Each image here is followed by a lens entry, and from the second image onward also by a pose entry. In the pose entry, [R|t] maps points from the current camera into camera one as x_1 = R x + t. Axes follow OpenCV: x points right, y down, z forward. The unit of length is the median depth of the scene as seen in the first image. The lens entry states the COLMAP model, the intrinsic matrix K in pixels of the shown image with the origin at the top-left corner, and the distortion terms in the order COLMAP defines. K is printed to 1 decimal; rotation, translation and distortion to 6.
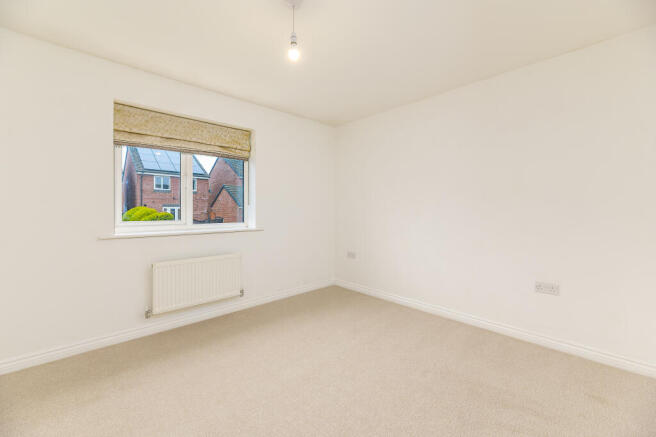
lens RADIAL K [[266.2, 0, 327.2], [0, 266.2, 209.6], [0, 0, 1]] dist [0.000885, -0.000025]
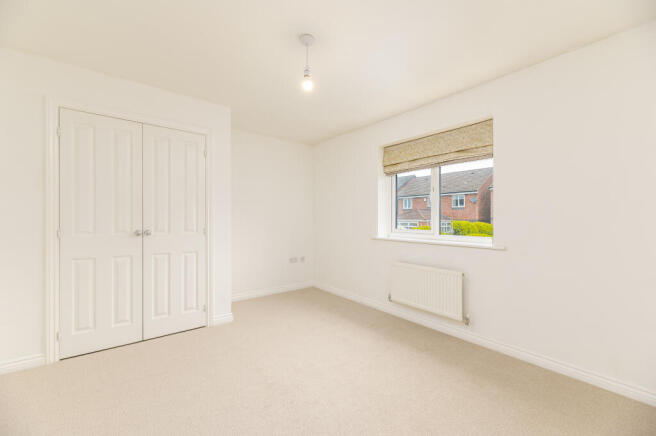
lens RADIAL K [[268.1, 0, 324.7], [0, 268.1, 222.8], [0, 0, 1]] dist [-0.000806, -0.000176]
pose [[-0.078926, 0.003001, -0.996876, 0.627071], [-0.015238, 0.999875, 0.004217, 0.011758], [0.996764, 0.015523, -0.078870, 0.706982]]
